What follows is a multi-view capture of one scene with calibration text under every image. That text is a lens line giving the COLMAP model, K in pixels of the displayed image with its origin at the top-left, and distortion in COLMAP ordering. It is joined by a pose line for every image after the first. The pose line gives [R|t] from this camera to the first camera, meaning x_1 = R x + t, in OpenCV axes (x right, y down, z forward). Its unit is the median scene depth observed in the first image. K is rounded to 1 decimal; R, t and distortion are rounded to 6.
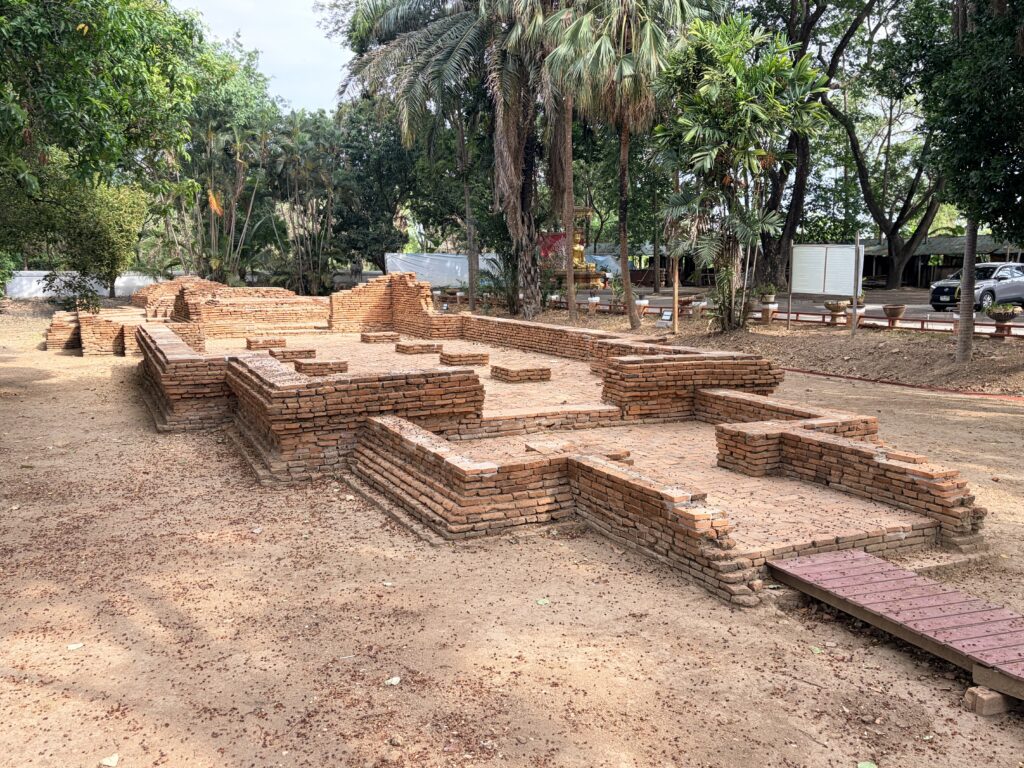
lens RADIAL K [[931.5, 0, 513.8], [0, 931.5, 384.1], [0, 0, 1]] dist [0.031311, 0.000000]
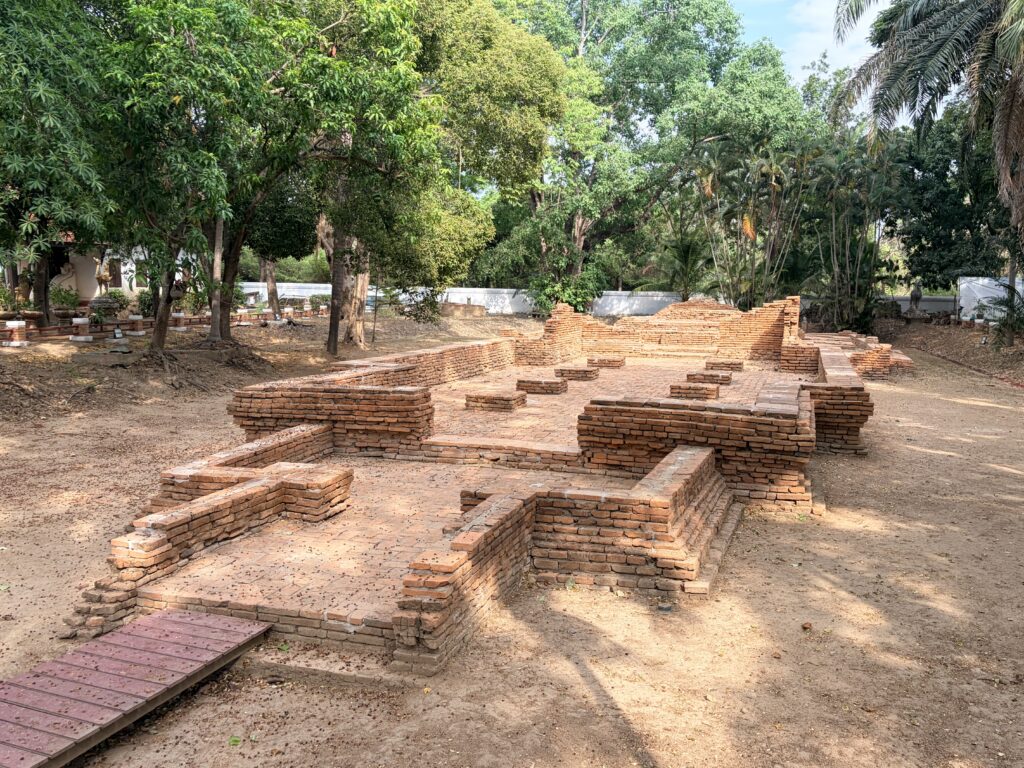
lens RADIAL K [[931.5, 0, 513.8], [0, 931.5, 384.7], [0, 0, 1]] dist [0.031311, 0.000000]
pose [[0.744057, 0.088945, -0.662170, 0.664023], [-0.105017, 0.994349, 0.015561, -0.046830], [0.659812, 0.057961, 0.749192, 0.309515]]
